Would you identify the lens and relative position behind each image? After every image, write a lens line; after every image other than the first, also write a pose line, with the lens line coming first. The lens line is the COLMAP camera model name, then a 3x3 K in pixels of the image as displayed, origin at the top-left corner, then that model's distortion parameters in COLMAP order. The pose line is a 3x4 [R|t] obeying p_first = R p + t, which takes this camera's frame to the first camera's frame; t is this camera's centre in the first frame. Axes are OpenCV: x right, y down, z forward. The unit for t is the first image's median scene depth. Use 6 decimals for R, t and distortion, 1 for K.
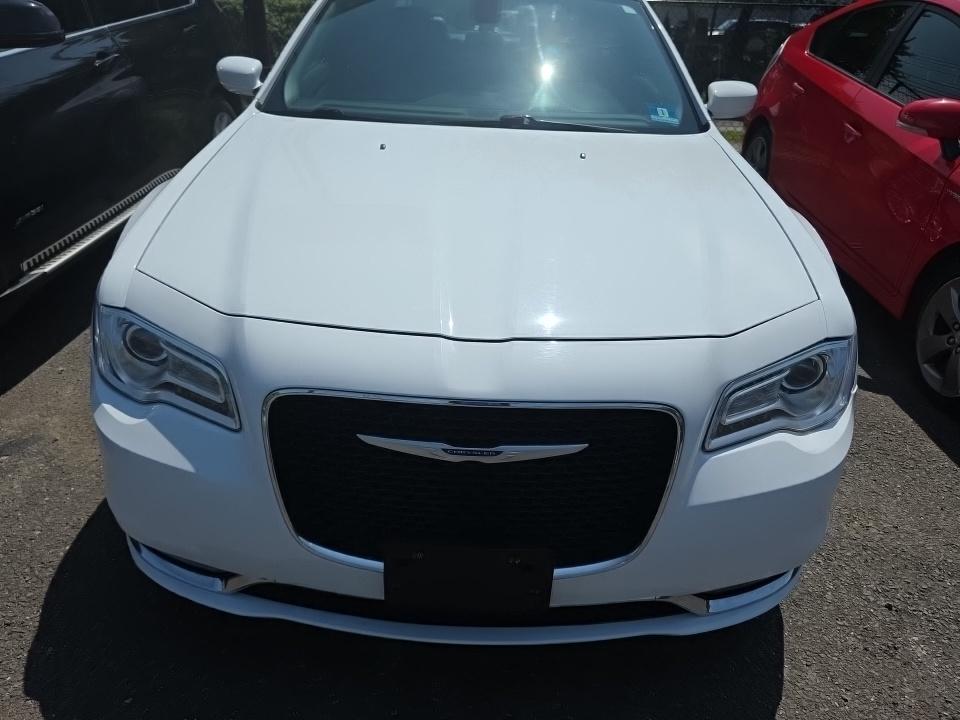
lens RADIAL K [[666.7, 0, 480.0], [0, 666.7, 360.0], [0, 0, 1]] dist [-0.003820, -0.000818]
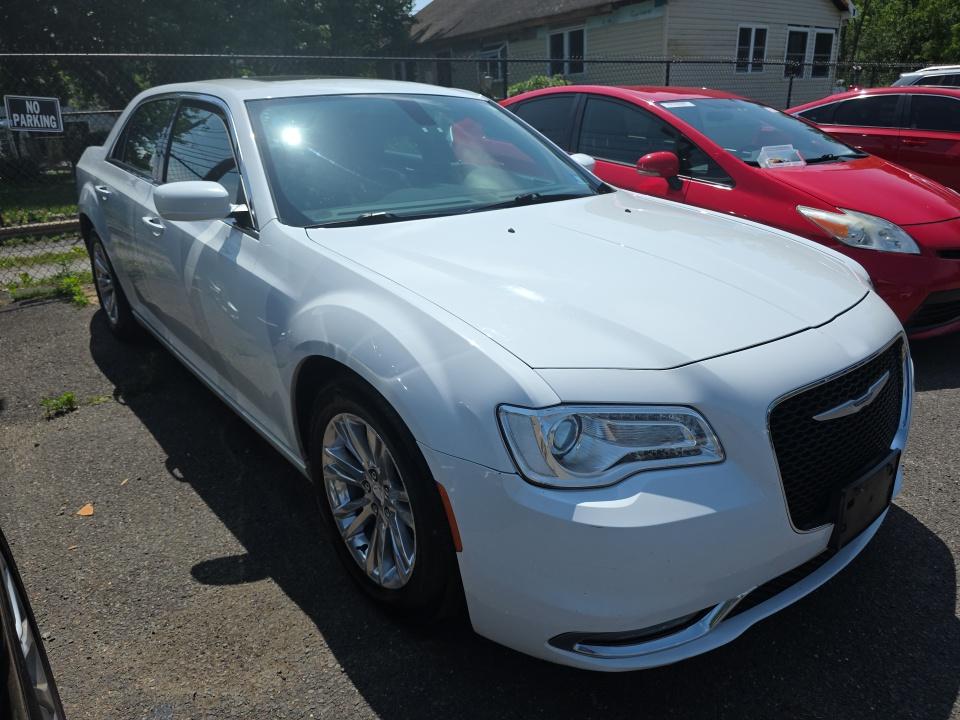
lens RADIAL K [[666.7, 0, 480.0], [0, 666.7, 360.0], [0, 0, 1]] dist [-0.003820, -0.000818]
pose [[0.745378, -0.260741, 0.613536, -1.217102], [0.343504, 0.938973, -0.018273, -0.160352], [-0.571329, 0.224373, 0.789456, 0.289696]]
